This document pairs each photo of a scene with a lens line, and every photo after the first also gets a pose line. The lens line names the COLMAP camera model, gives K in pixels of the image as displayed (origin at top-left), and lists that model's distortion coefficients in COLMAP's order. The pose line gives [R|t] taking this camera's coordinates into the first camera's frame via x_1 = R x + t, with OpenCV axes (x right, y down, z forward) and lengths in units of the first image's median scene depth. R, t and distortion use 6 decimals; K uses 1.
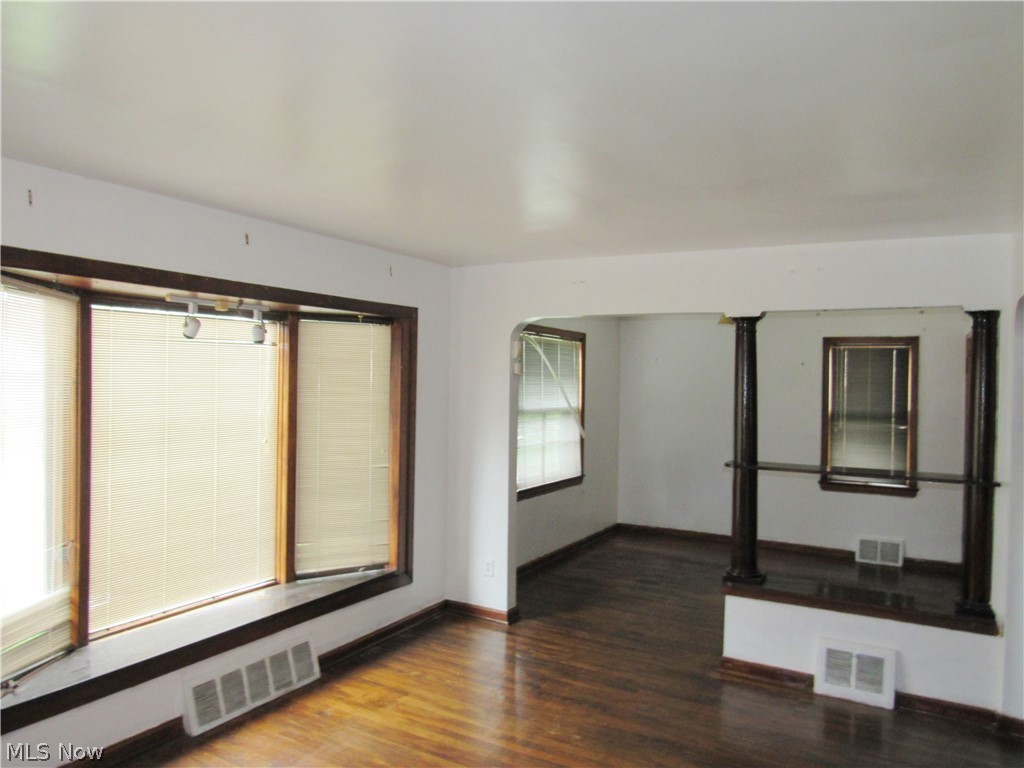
lens RADIAL K [[737.7, 0, 512.0], [0, 737.7, 384.0], [0, 0, 1]] dist [-0.001723, -0.001054]
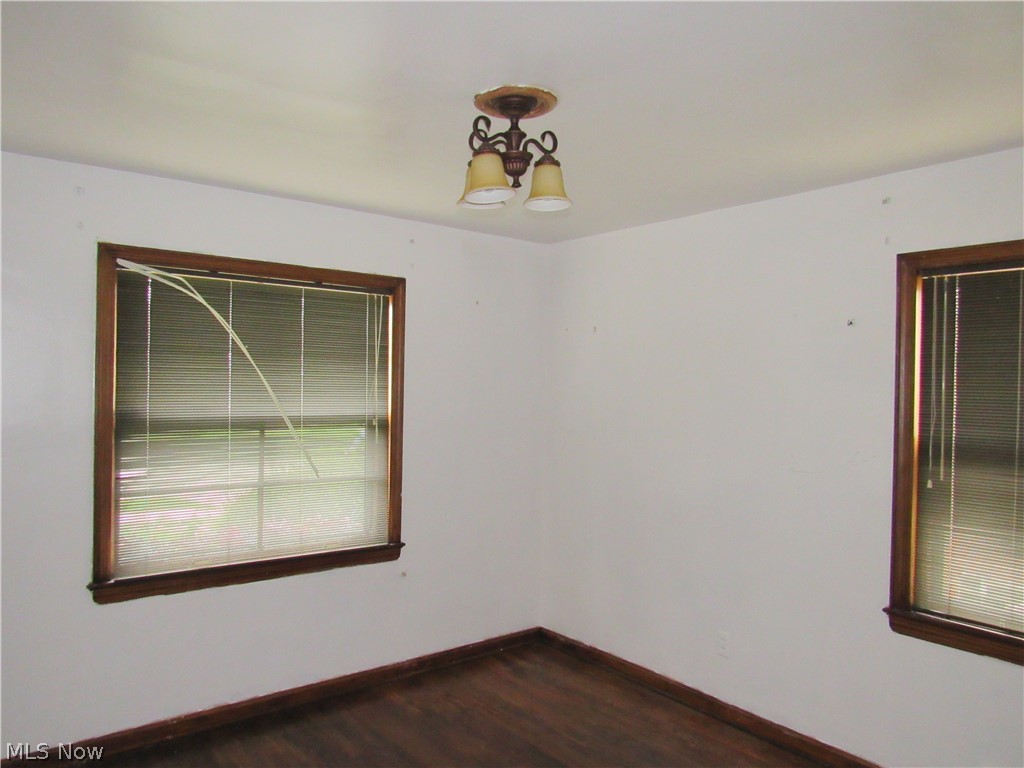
lens RADIAL K [[737.7, 0, 512.0], [0, 737.7, 384.0], [0, 0, 1]] dist [-0.001723, -0.001054]
pose [[0.920206, 0.001670, -0.391431, 0.386408], [-0.005764, 0.999940, -0.009284, 0.012524], [0.391392, 0.010799, 0.920161, 0.545736]]
